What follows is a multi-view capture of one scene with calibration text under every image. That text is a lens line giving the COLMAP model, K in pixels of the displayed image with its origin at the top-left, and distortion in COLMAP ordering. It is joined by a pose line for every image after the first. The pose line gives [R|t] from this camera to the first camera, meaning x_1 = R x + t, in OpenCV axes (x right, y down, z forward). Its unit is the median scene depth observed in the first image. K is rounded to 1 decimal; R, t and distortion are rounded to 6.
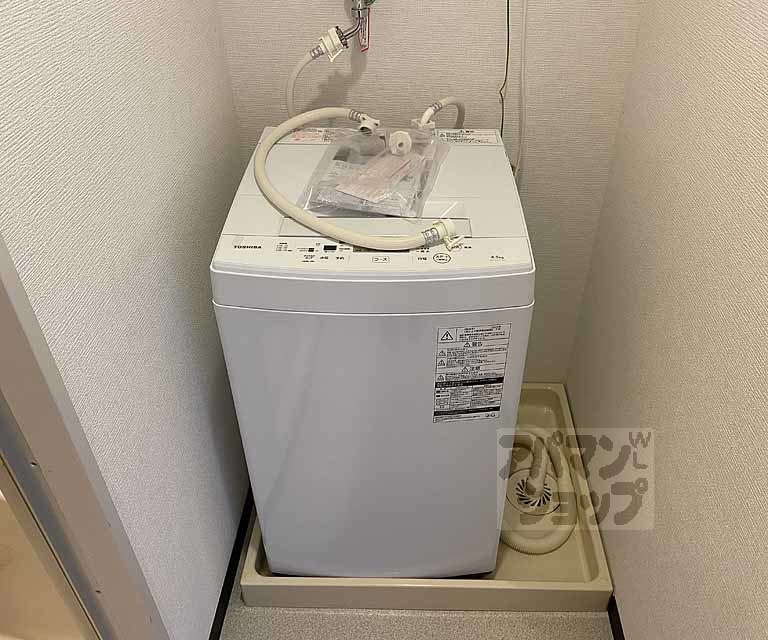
lens RADIAL K [[680.0, 0, 384.0], [0, 680.0, 320.0], [0, 0, 1]] dist [-0.013634, -0.003578]
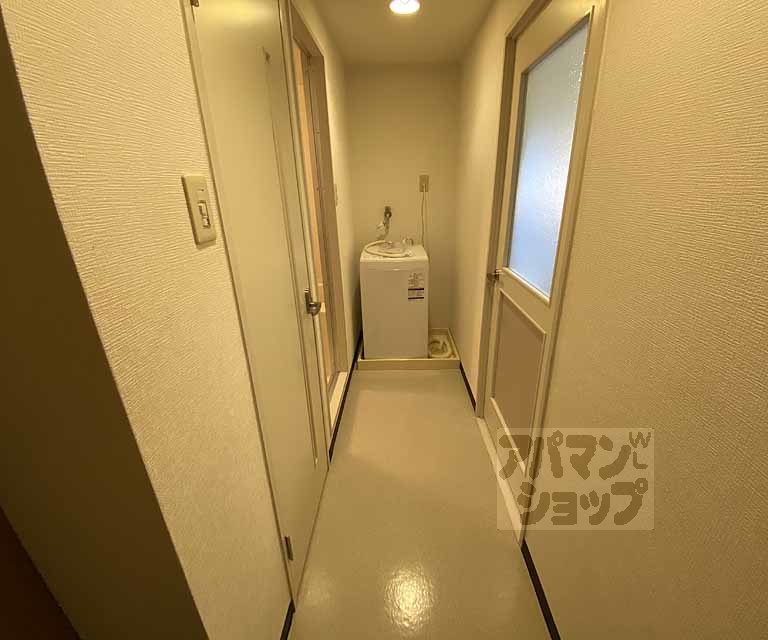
lens RADIAL K [[353.6, 0, 402.0], [0, 353.6, 318.6], [0, 0, 1]] dist [-0.000588, -0.000368]
pose [[0.998644, -0.020199, 0.047990, -0.067384], [0.033609, 0.954022, -0.297845, 0.826714], [-0.039768, 0.299054, 0.953407, -0.961295]]
